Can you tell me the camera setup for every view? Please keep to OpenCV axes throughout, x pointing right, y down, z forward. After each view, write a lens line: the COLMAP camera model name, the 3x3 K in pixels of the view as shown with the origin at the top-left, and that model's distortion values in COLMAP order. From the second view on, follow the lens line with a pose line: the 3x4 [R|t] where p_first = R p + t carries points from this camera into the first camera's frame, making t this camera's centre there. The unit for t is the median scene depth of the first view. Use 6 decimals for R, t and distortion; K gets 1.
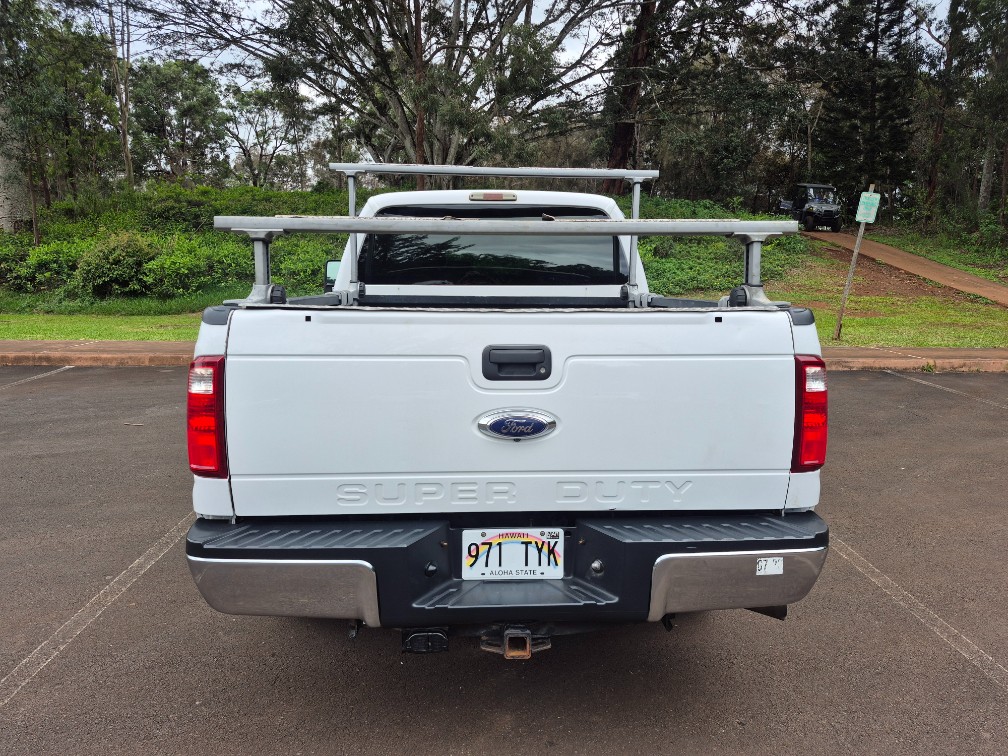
lens RADIAL K [[703.2, 0, 502.5], [0, 703.2, 370.8], [0, 0, 1]] dist [0.022806, -0.010629]
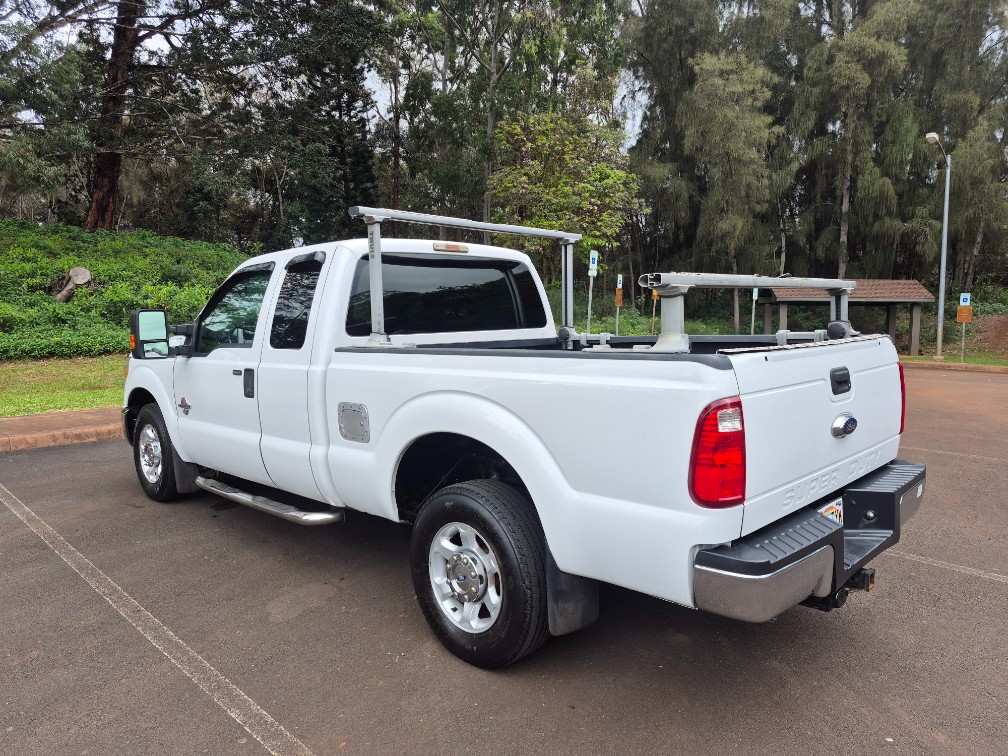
lens RADIAL K [[703.2, 0, 501.6], [0, 703.2, 378.6], [0, 0, 1]] dist [0.022806, -0.010629]
pose [[0.746714, -0.078726, 0.660469, -0.663822], [0.111098, 0.993784, -0.007148, -0.038675], [-0.655801, 0.078714, 0.750819, 0.181147]]
